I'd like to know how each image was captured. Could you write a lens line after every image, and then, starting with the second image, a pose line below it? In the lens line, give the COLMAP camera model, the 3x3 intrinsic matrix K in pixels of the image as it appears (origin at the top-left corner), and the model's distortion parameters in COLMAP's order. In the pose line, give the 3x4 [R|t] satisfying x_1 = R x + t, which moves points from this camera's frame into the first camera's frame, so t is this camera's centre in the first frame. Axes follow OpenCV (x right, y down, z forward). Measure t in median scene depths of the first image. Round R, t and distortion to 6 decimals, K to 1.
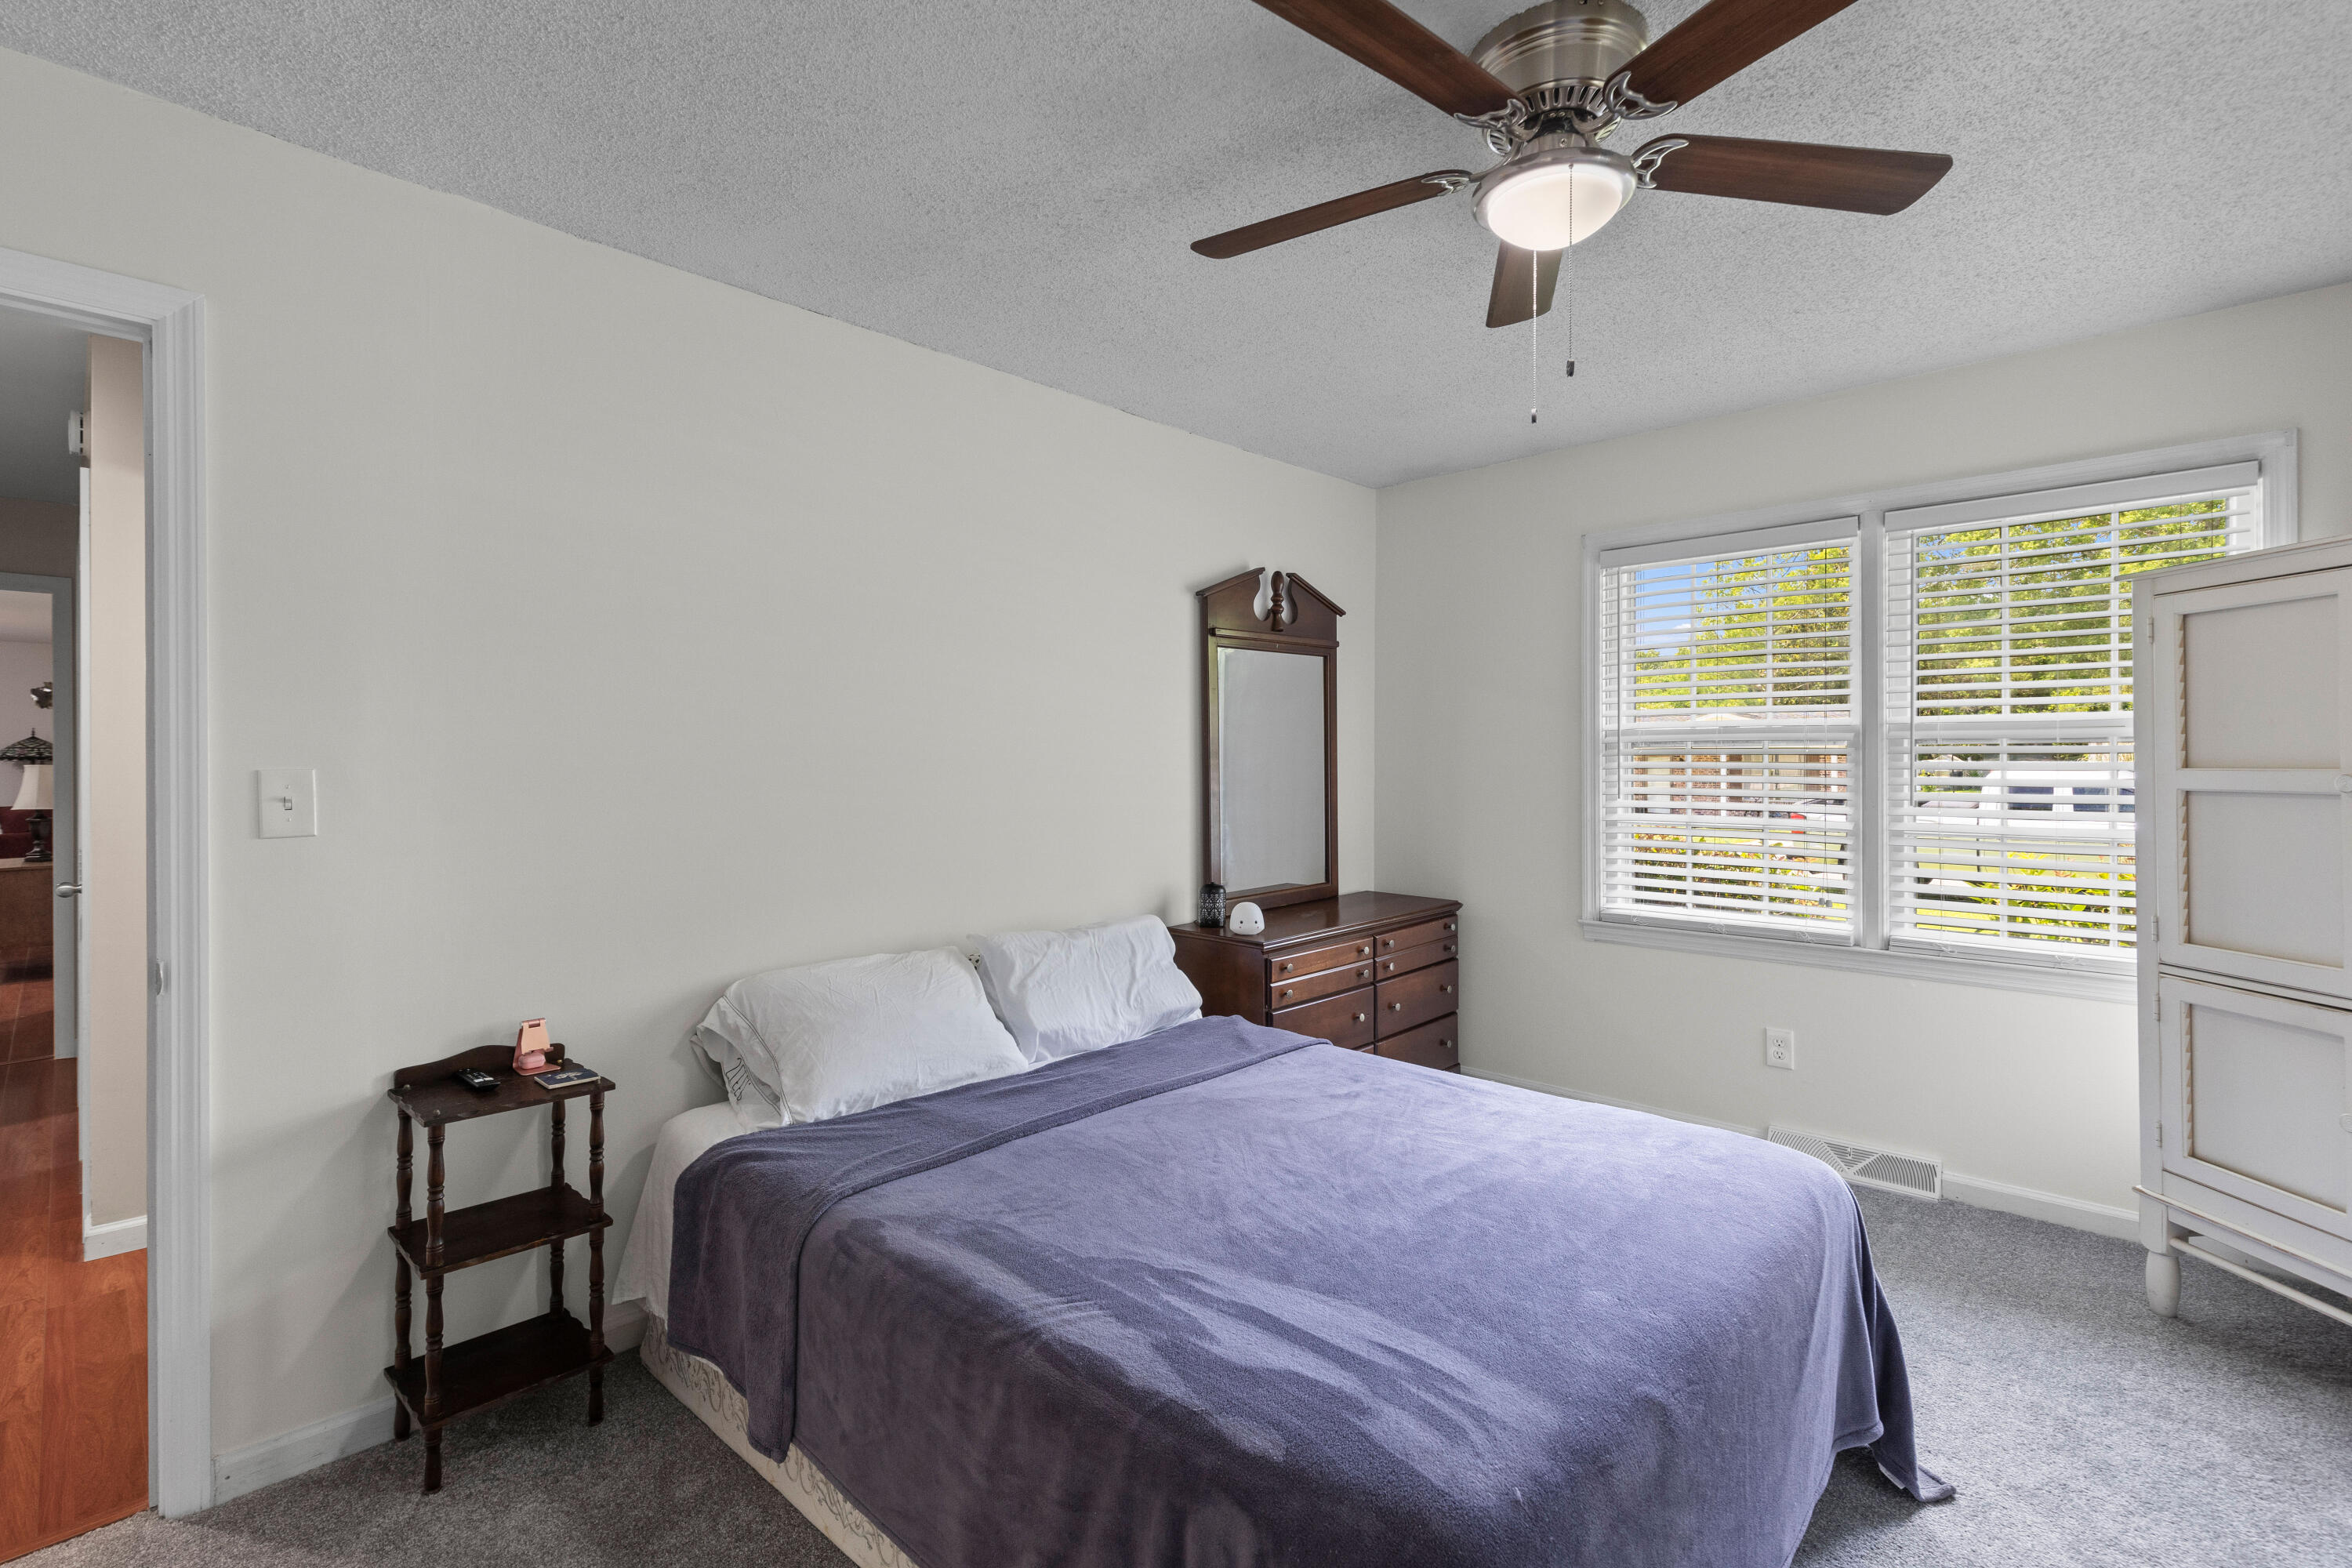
lens RADIAL K [[1087.9, 0, 1170.5], [0, 1087.9, 766.8], [0, 0, 1]] dist [0.013678, 0.000496]
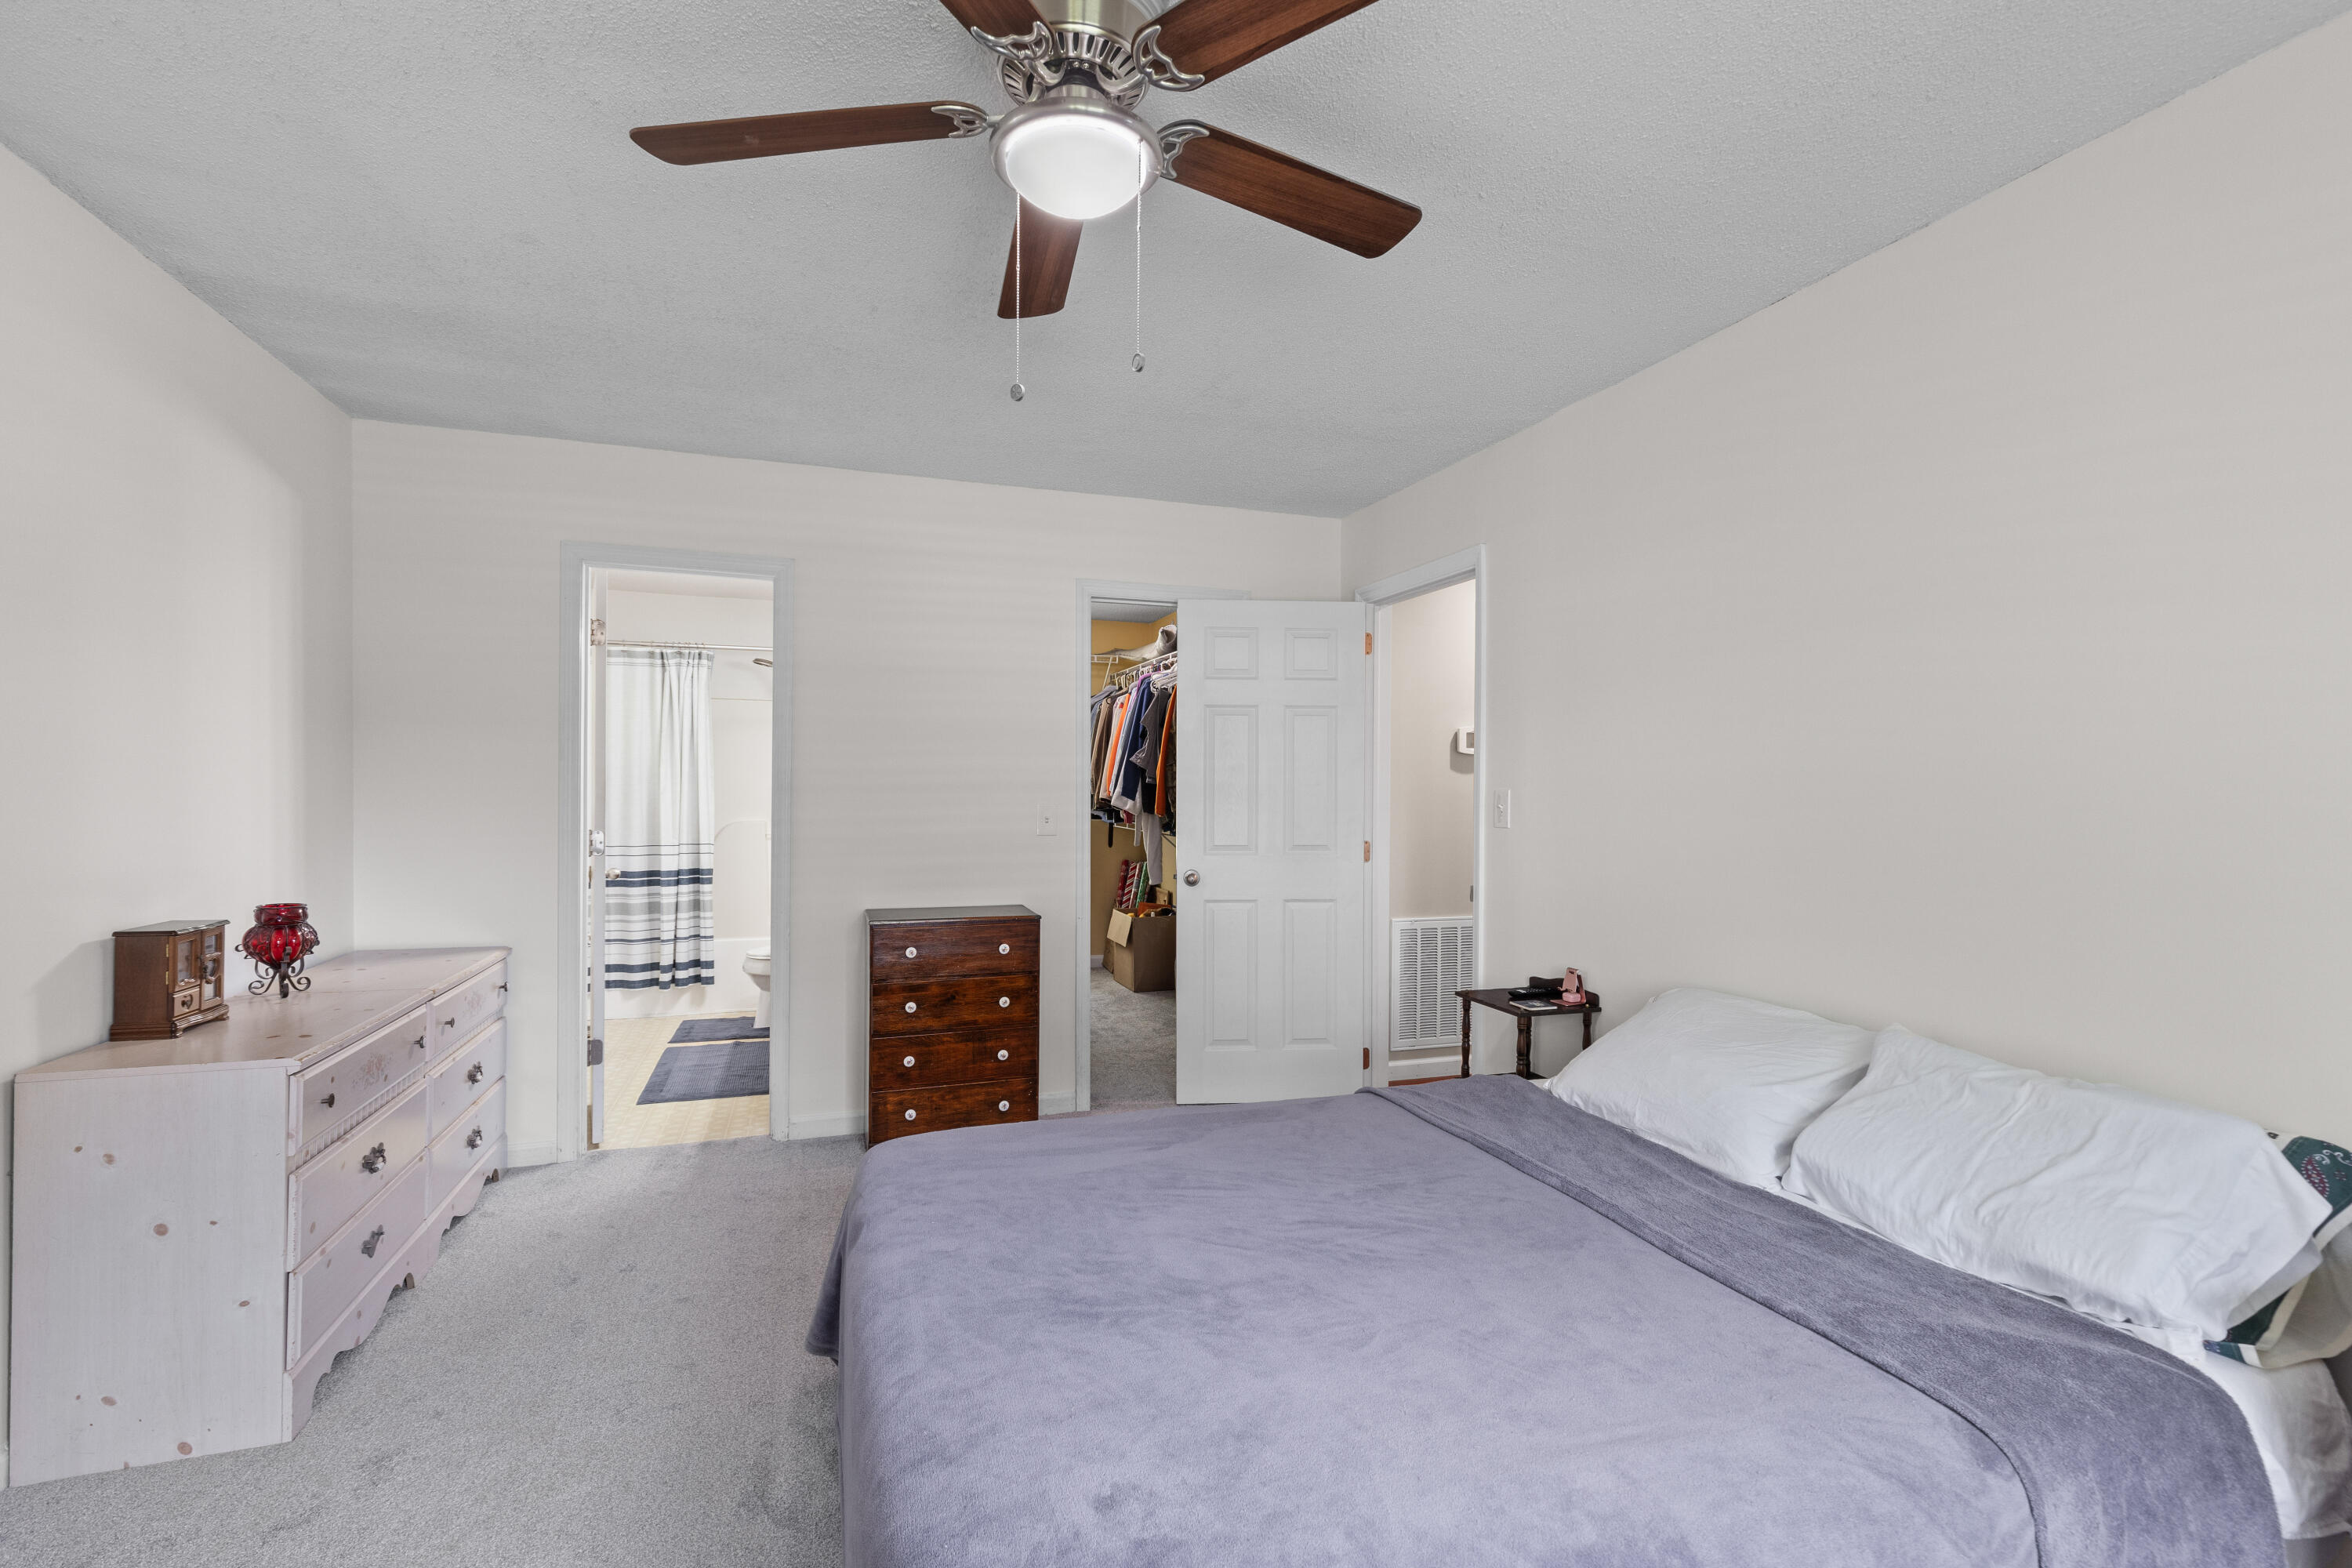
lens RADIAL K [[1087.9, 0, 1170.5], [0, 1087.9, 766.8], [0, 0, 1]] dist [0.013678, 0.000496]
pose [[-0.475708, -0.016628, -0.879446, 0.643939], [-0.005502, 0.999858, -0.015929, -0.000526], [0.879586, -0.002739, -0.475732, 0.871862]]
